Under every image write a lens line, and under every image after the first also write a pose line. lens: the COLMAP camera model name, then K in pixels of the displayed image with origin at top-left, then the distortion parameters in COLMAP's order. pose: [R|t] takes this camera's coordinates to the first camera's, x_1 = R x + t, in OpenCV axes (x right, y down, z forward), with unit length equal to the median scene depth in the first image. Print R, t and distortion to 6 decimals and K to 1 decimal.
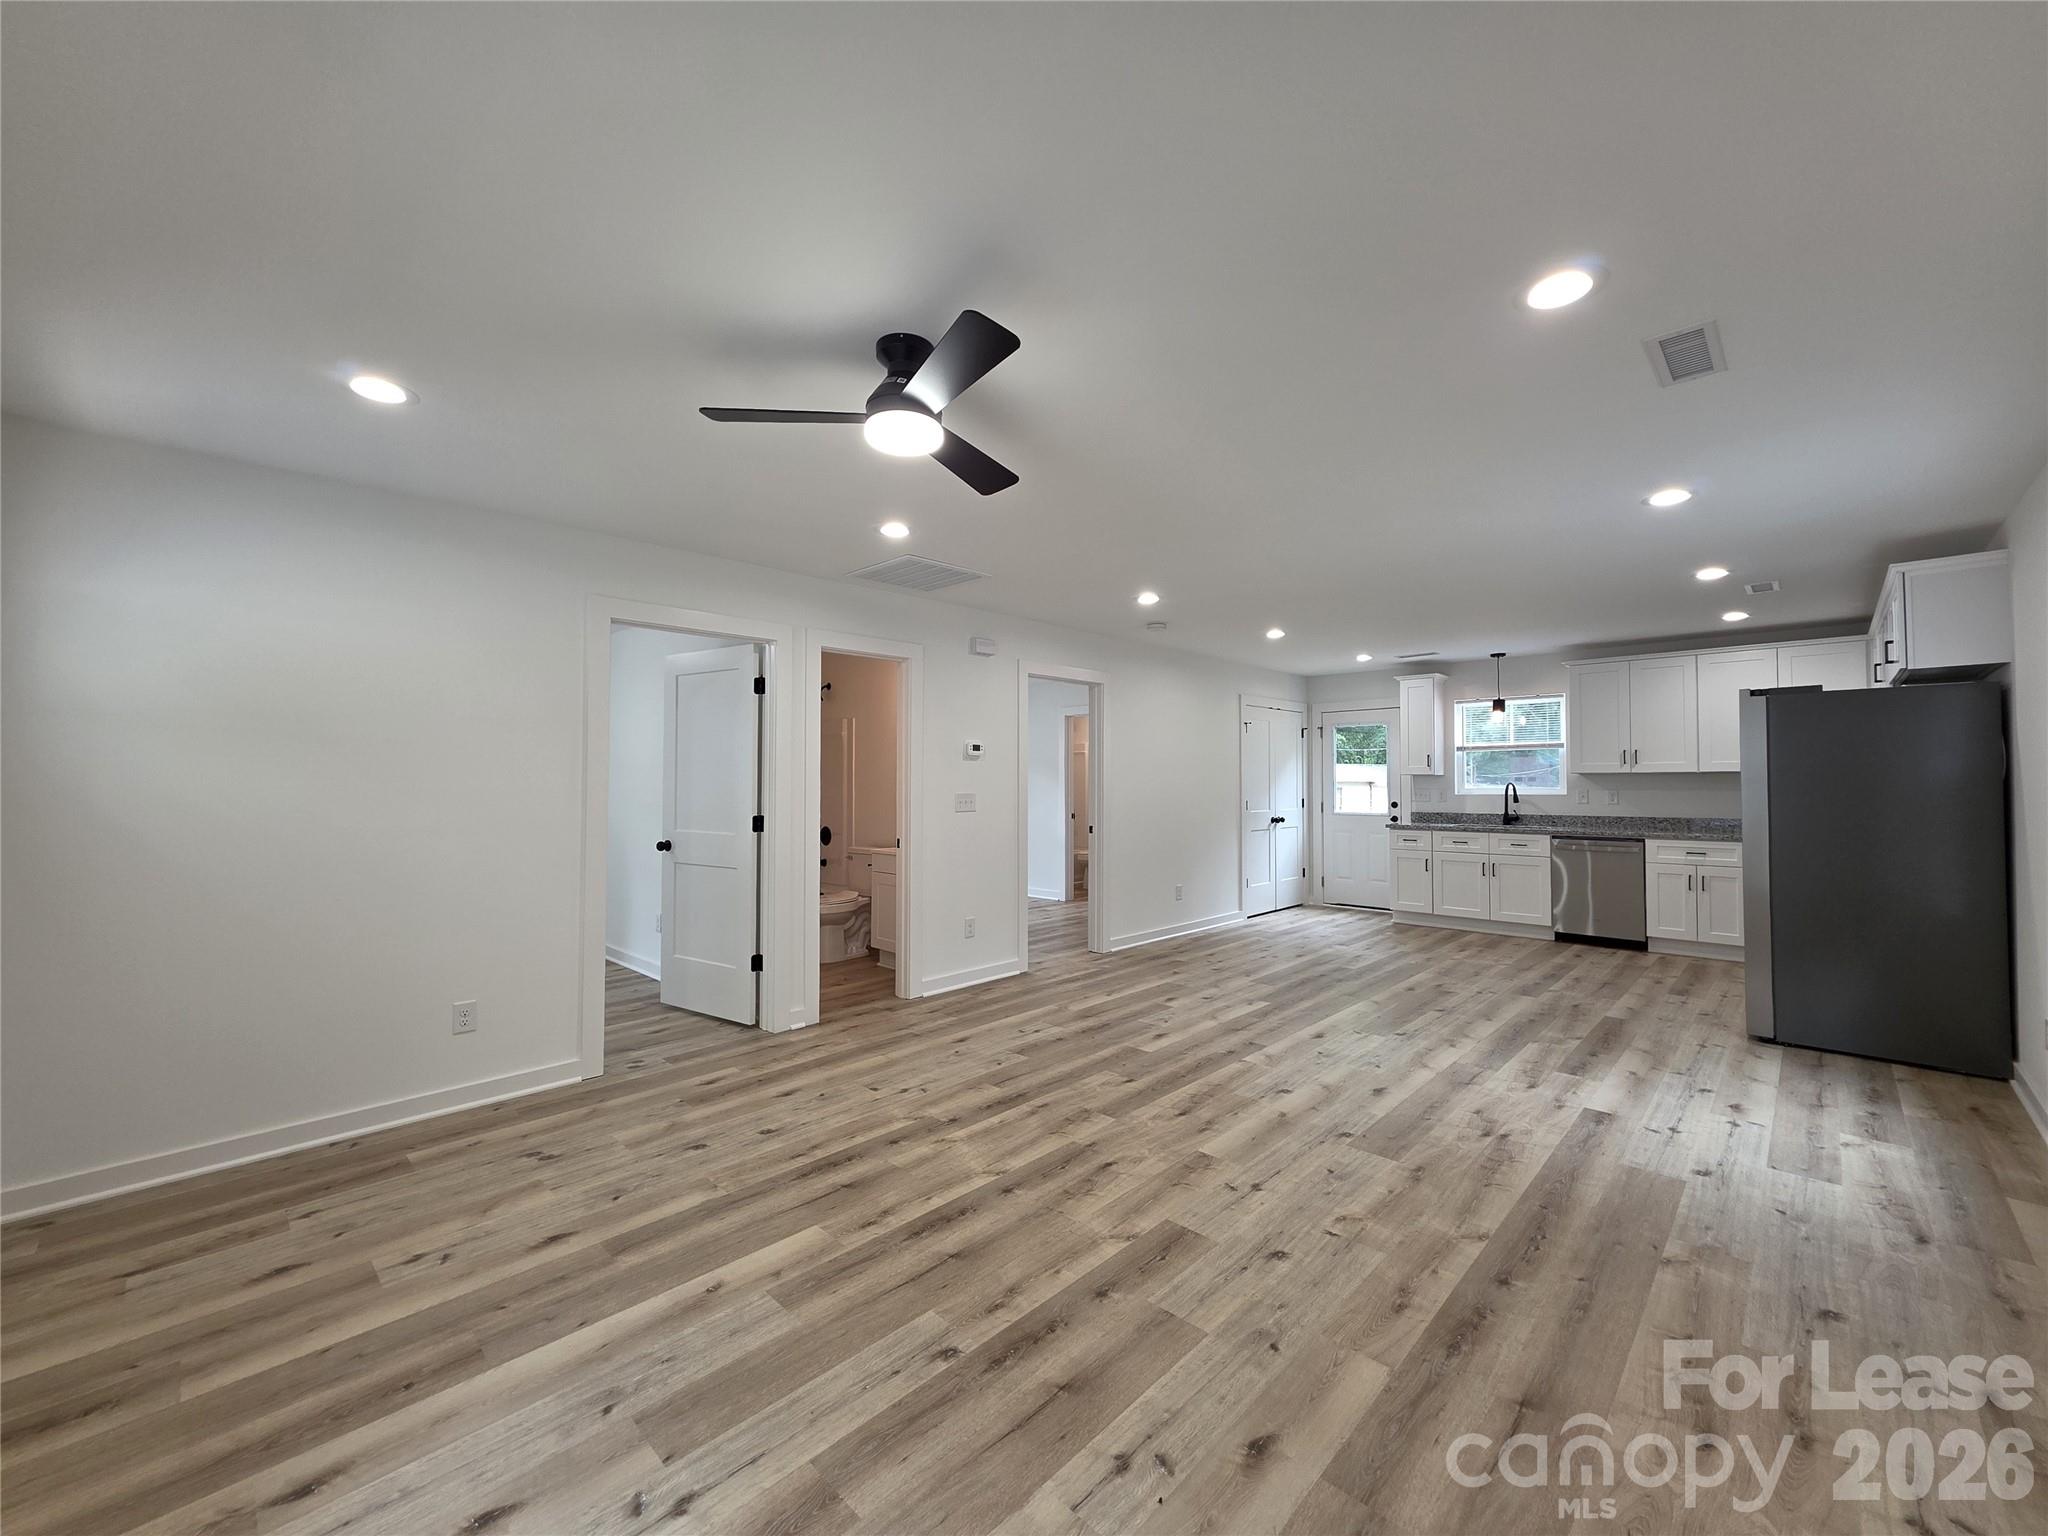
lens RADIAL K [[824.4, 0, 1024.0], [0, 824.4, 768.0], [0, 0, 1]] dist [0.000108, 0.000005]
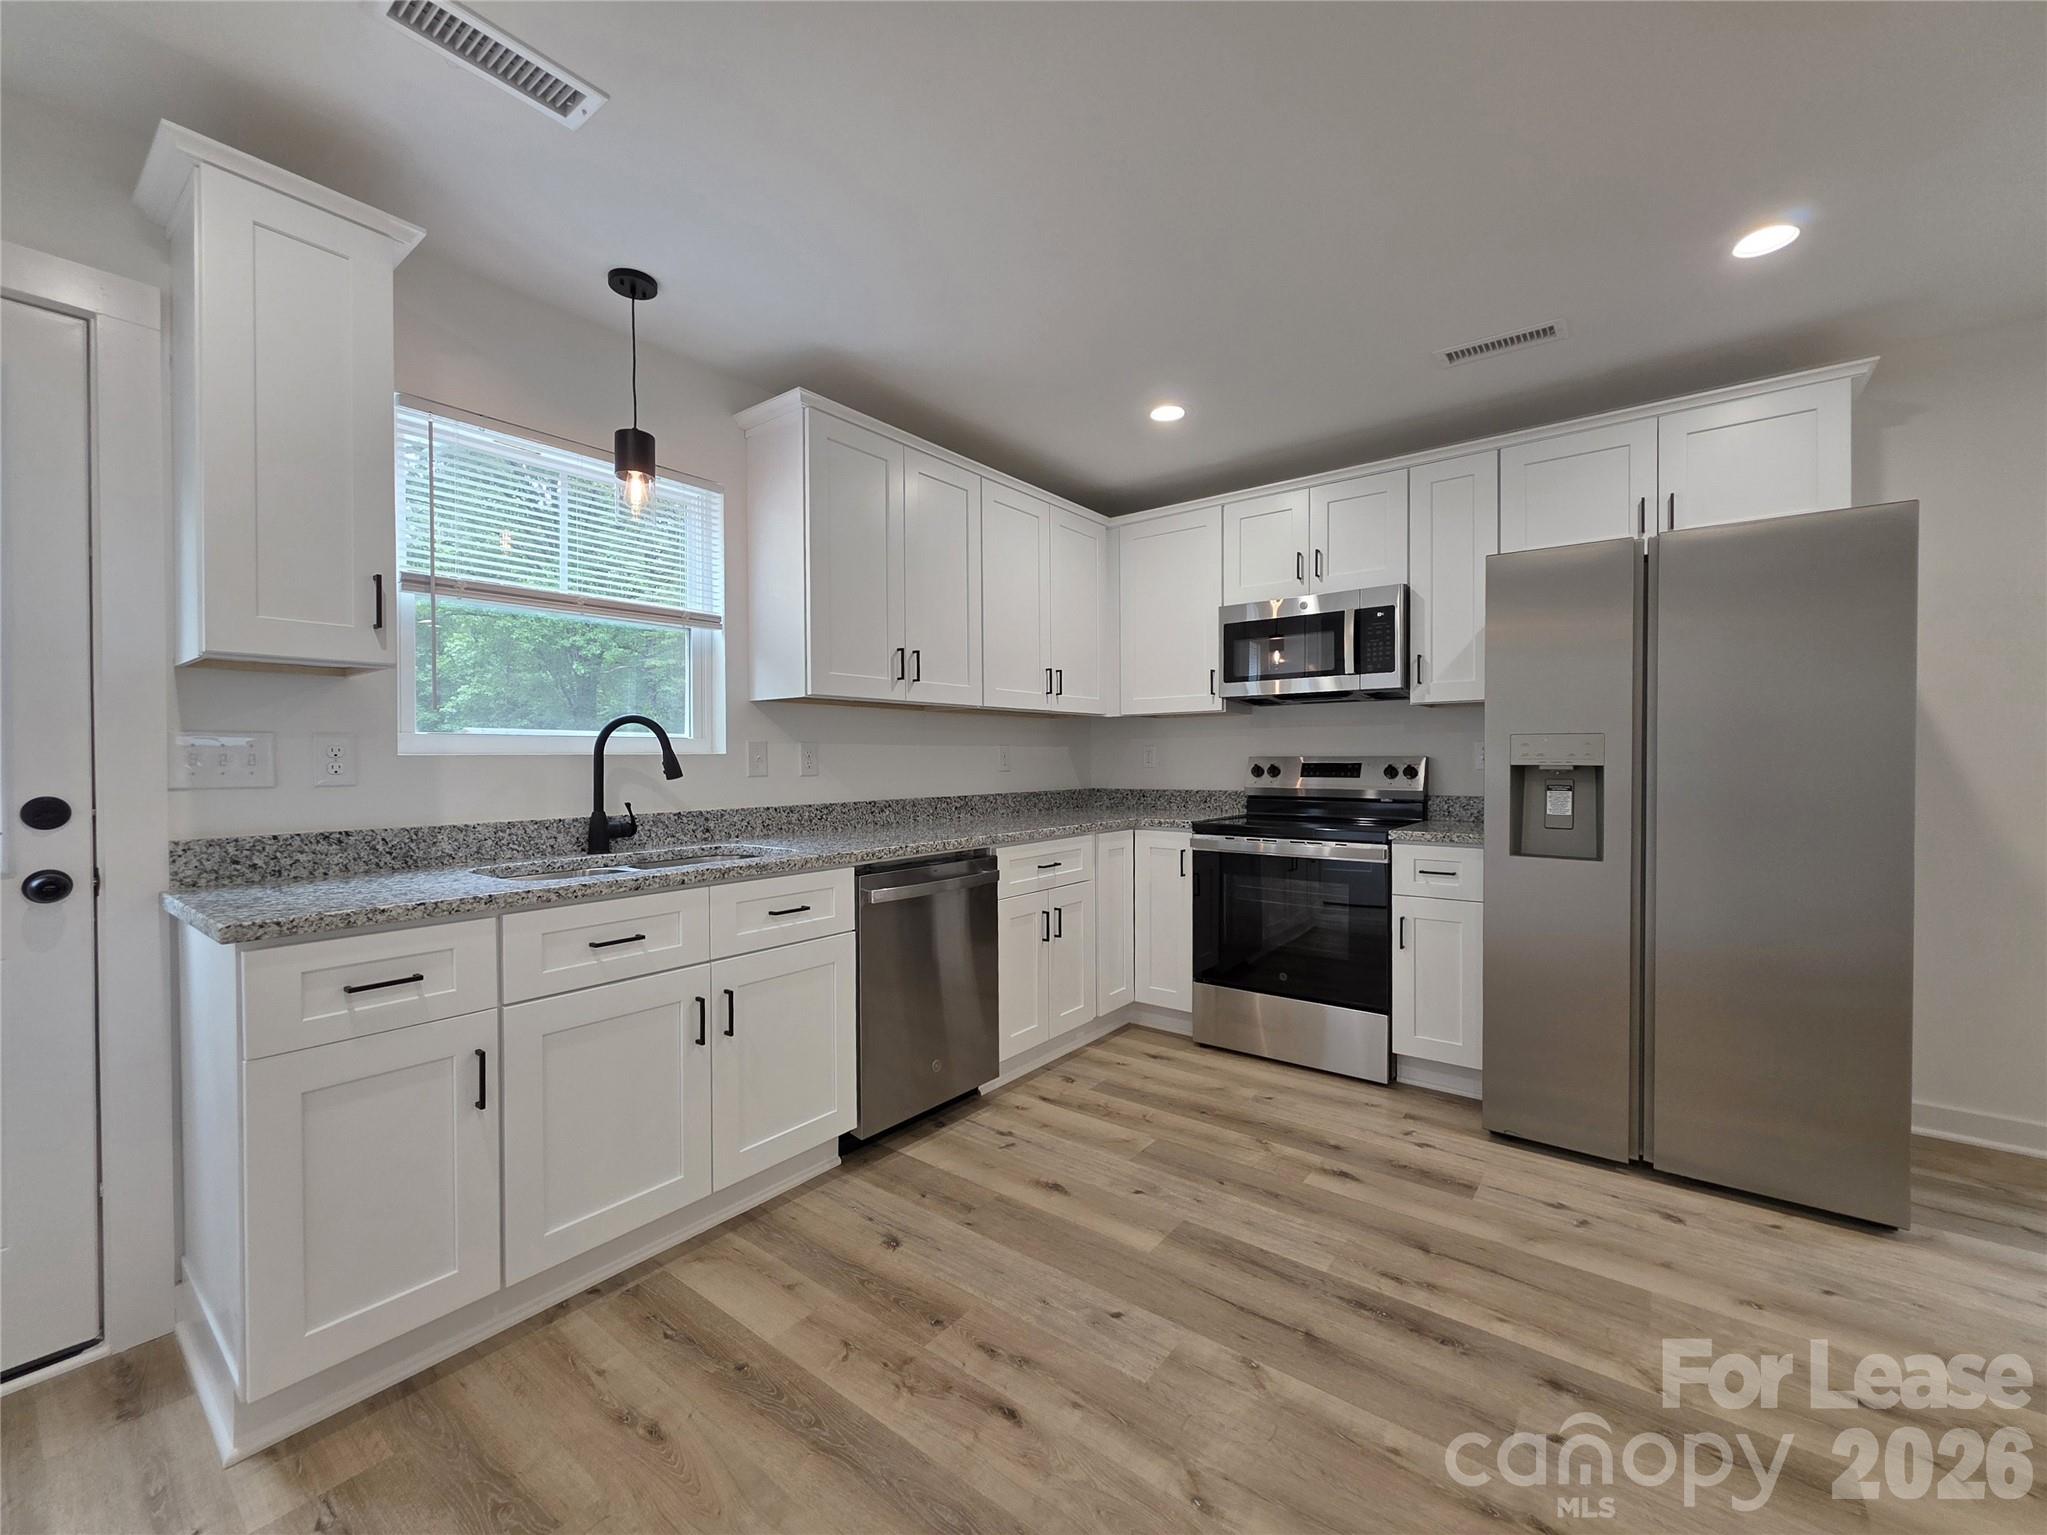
lens RADIAL K [[822.3, 0, 1023.5], [0, 822.3, 767.5], [0, 0, 1]] dist [0.000510, 0.000053]
pose [[-0.108691, -0.012327, 0.993999, 0.262337], [-0.016148, 0.999813, 0.010633, 0.031754], [-0.993944, -0.014896, -0.108869, 0.894173]]
